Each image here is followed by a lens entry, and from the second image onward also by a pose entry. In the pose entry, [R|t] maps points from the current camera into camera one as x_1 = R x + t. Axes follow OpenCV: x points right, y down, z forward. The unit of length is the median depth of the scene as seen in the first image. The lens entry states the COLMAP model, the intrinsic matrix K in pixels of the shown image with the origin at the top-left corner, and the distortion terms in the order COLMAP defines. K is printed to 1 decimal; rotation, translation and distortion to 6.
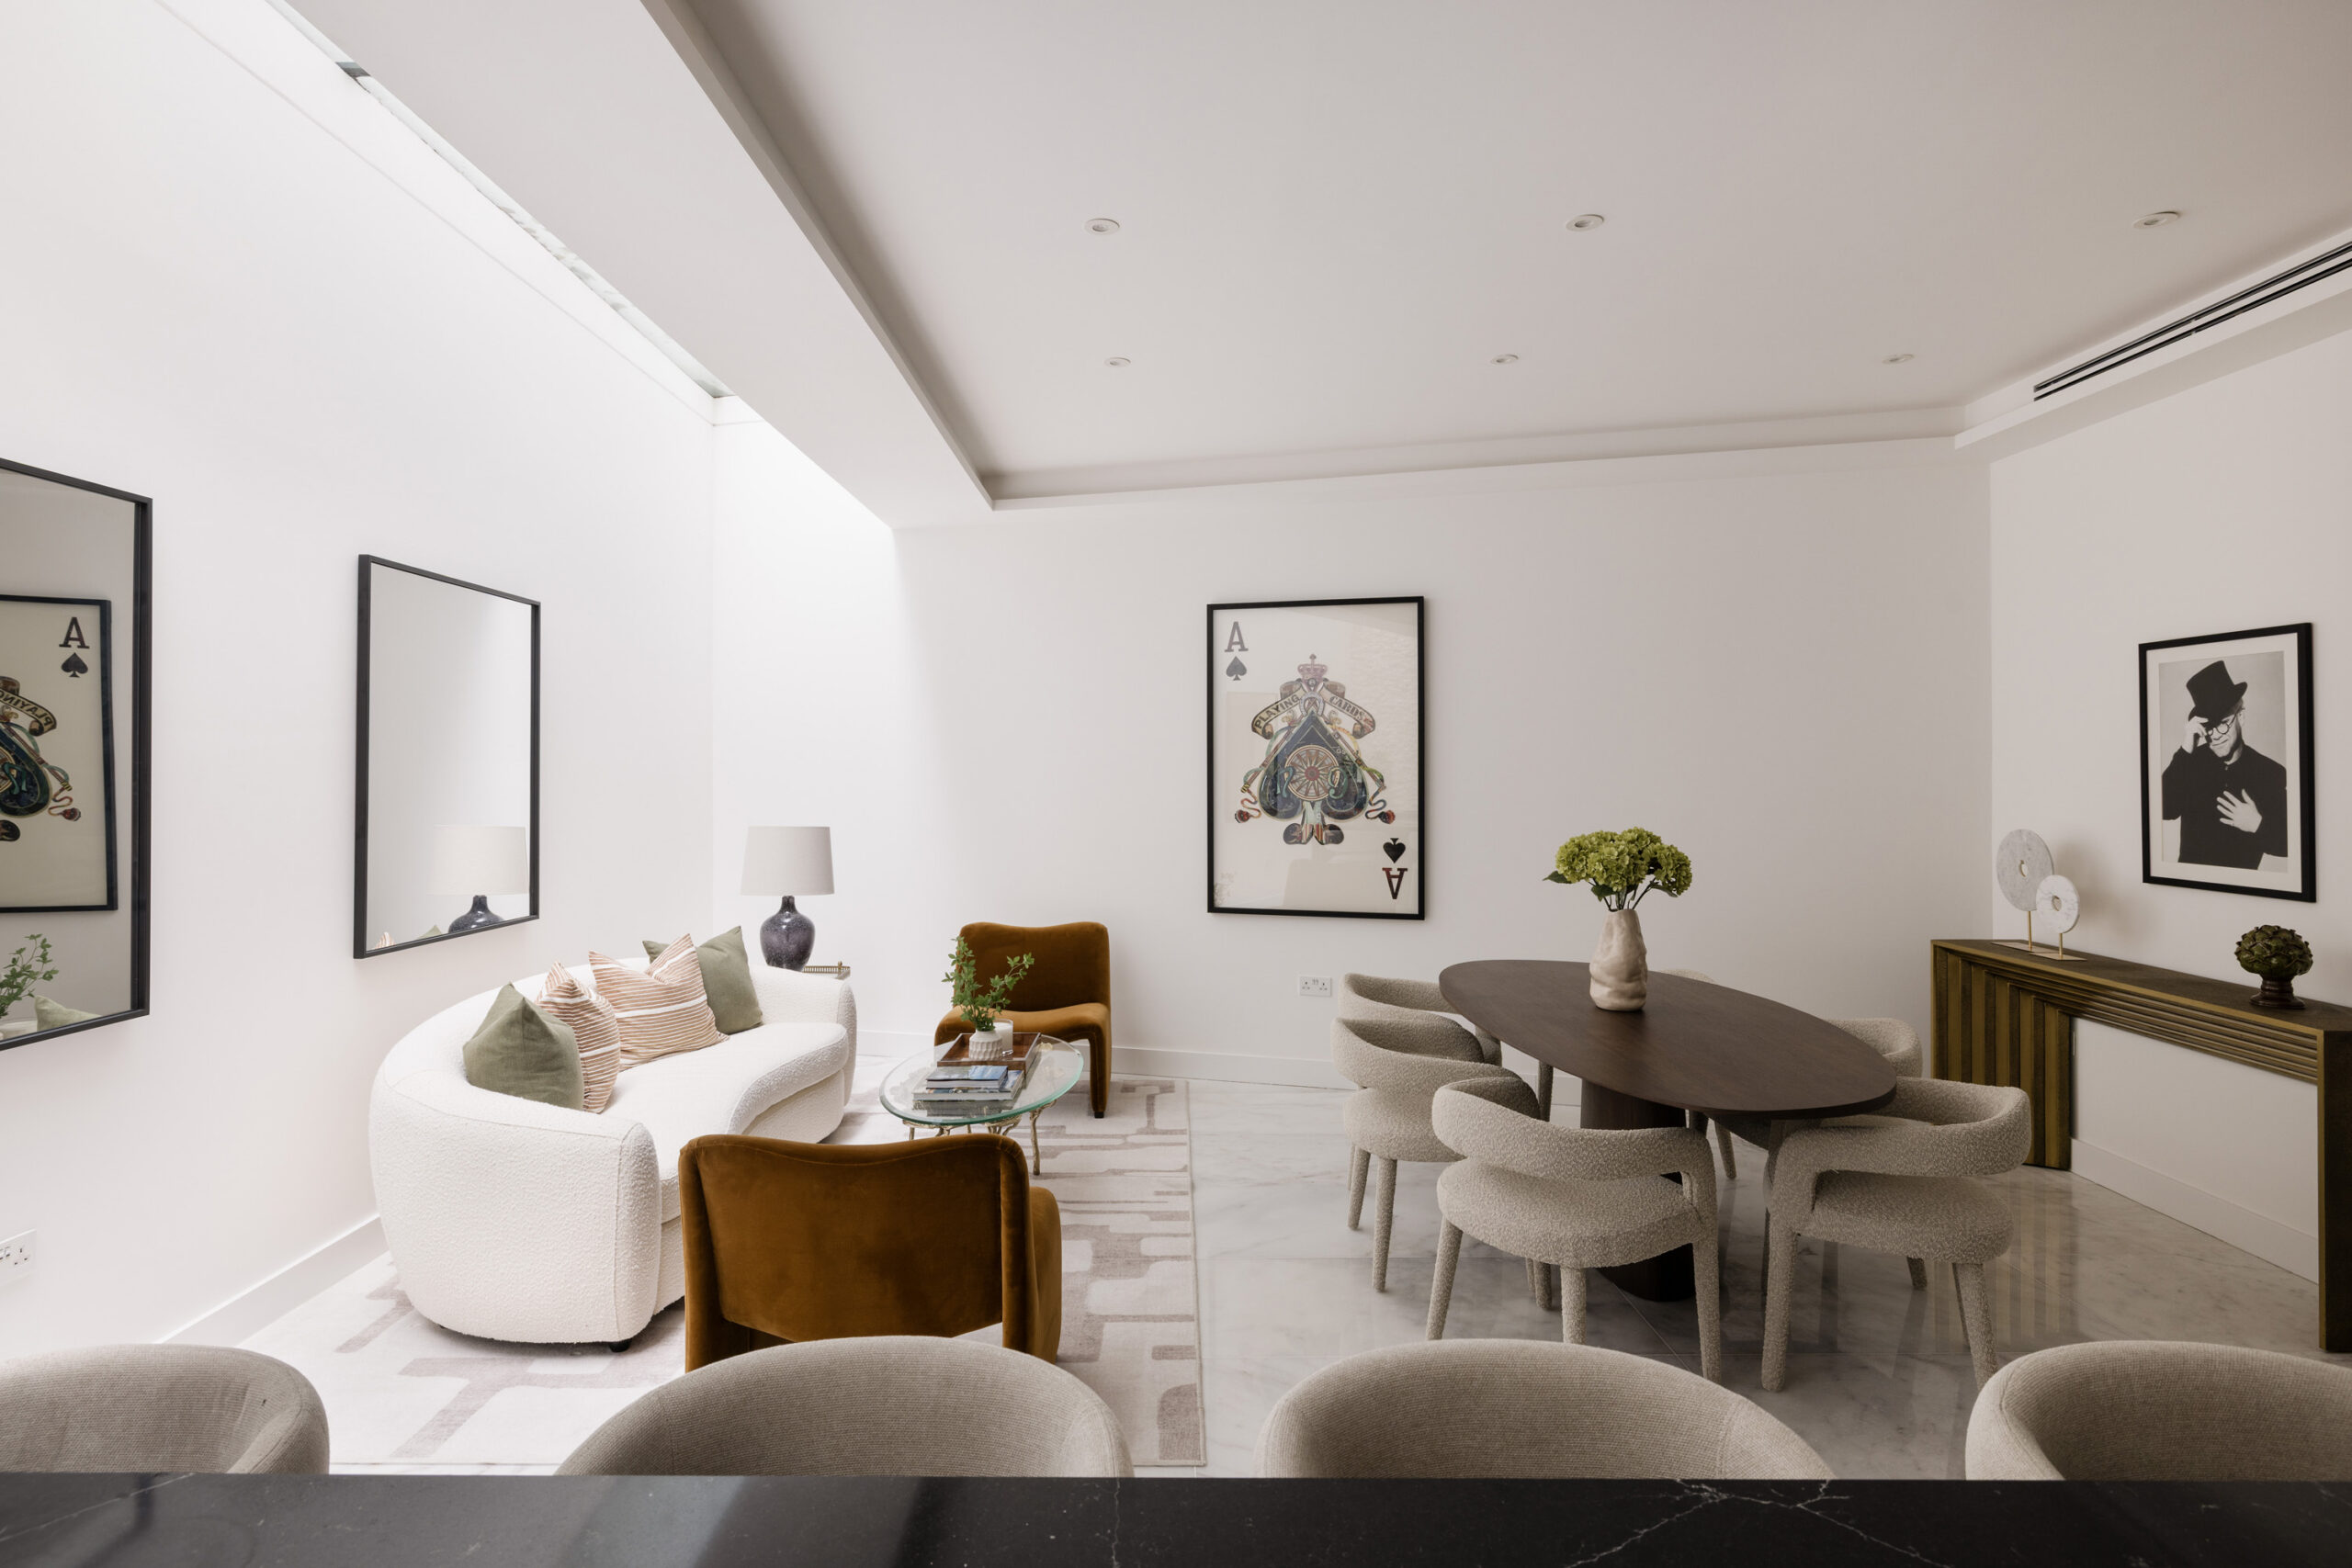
lens RADIAL K [[1176.9, 0, 1190.3], [0, 1176.9, 764.4], [0, 0, 1]] dist [-0.002659, 0.000708]
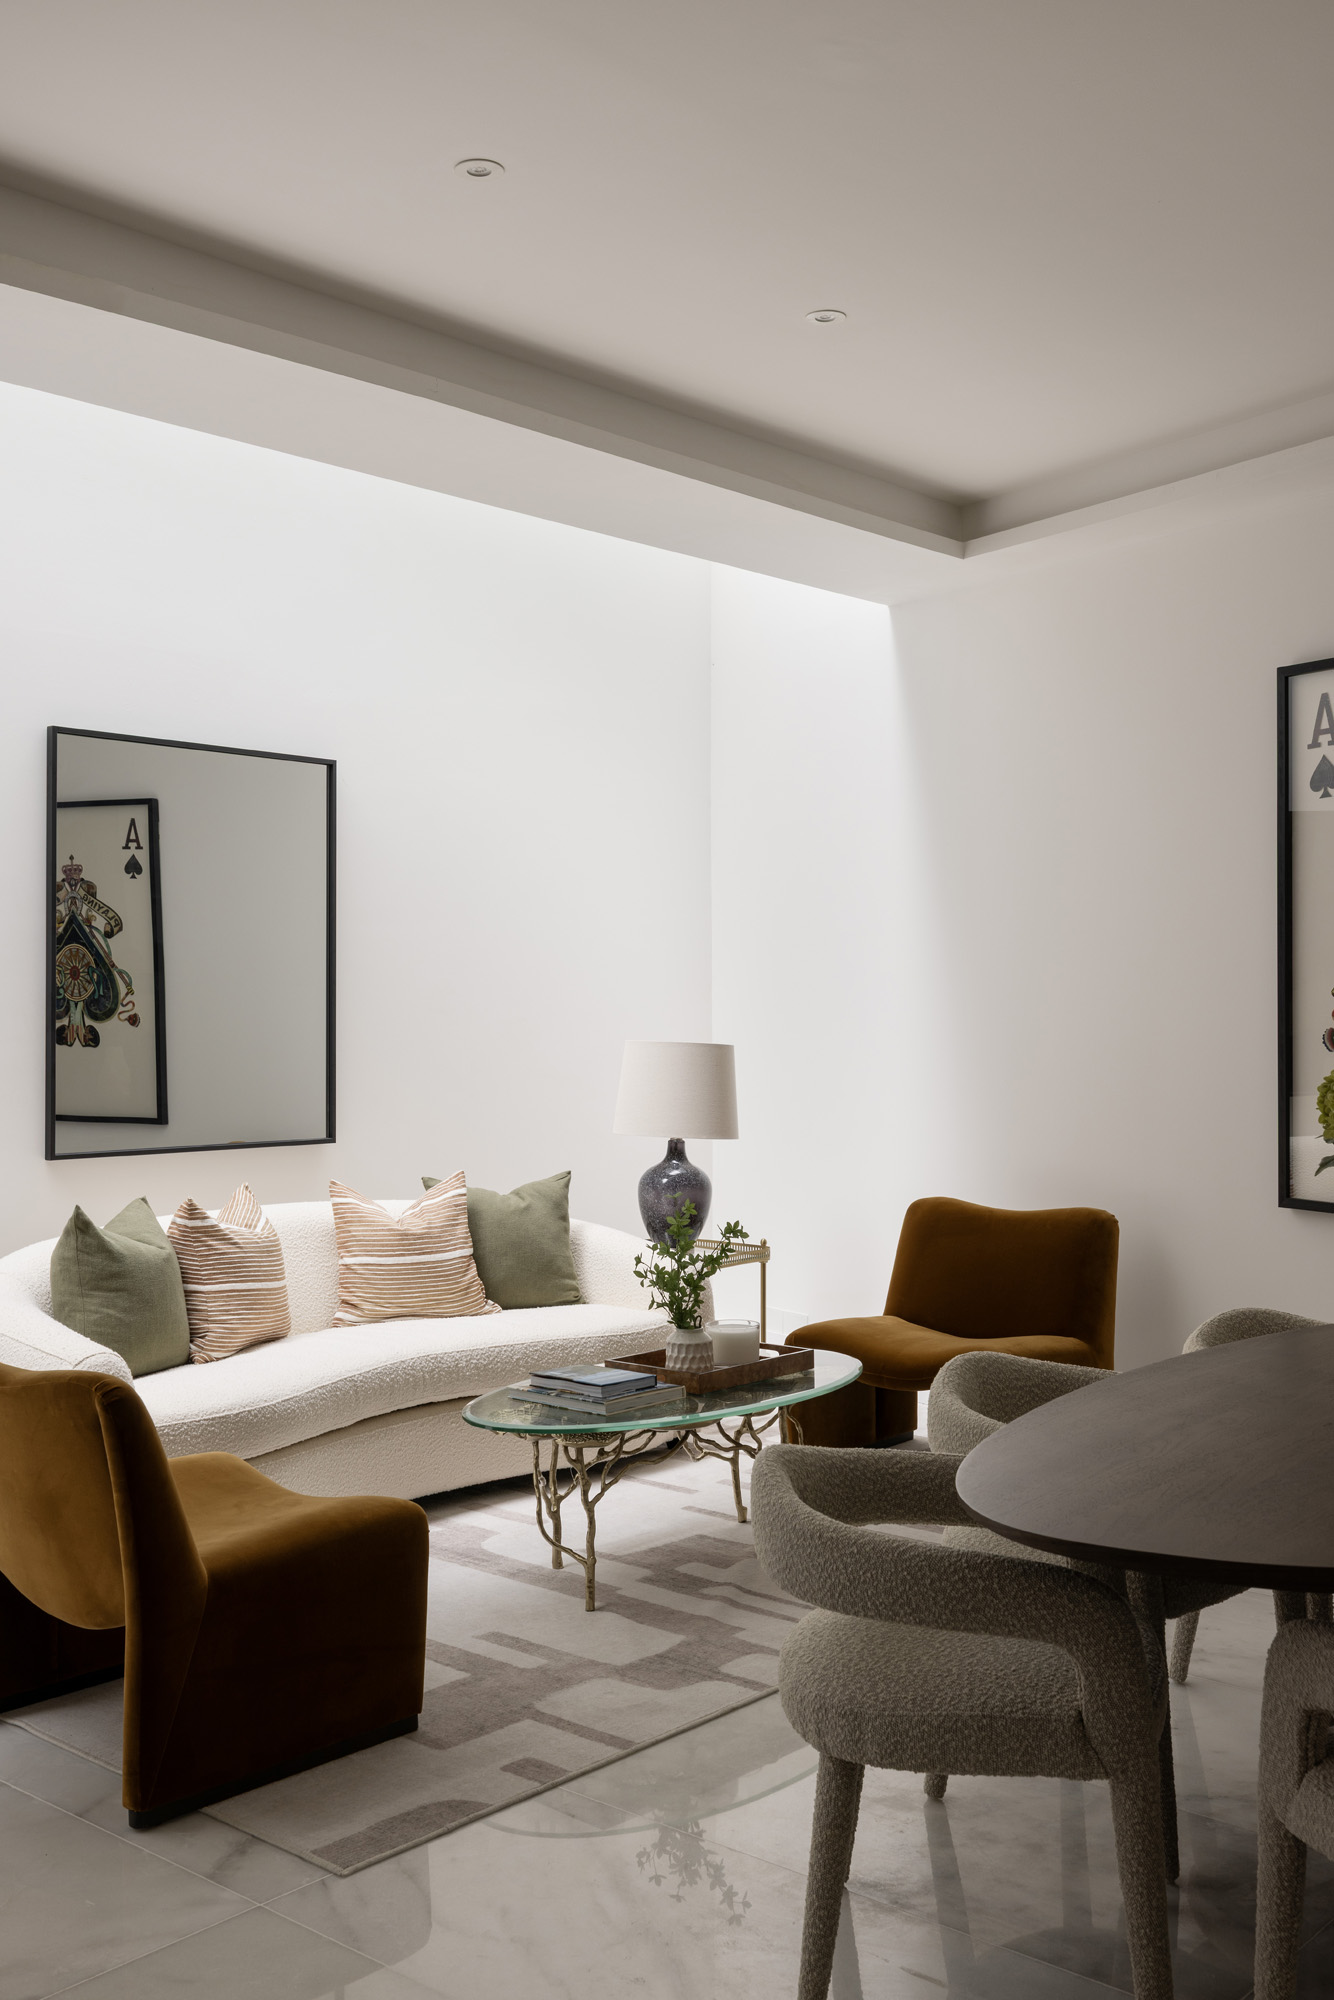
lens RADIAL K [[1913.9, 0, 656.2], [0, 1913.9, 1015.9], [0, 0, 1]] dist [-0.010746, 0.000000]
pose [[0.760366, 0.006581, -0.649462, 0.406740], [0.003894, 0.999884, 0.014691, 0.019051], [0.649484, -0.013700, 0.760252, 0.100499]]
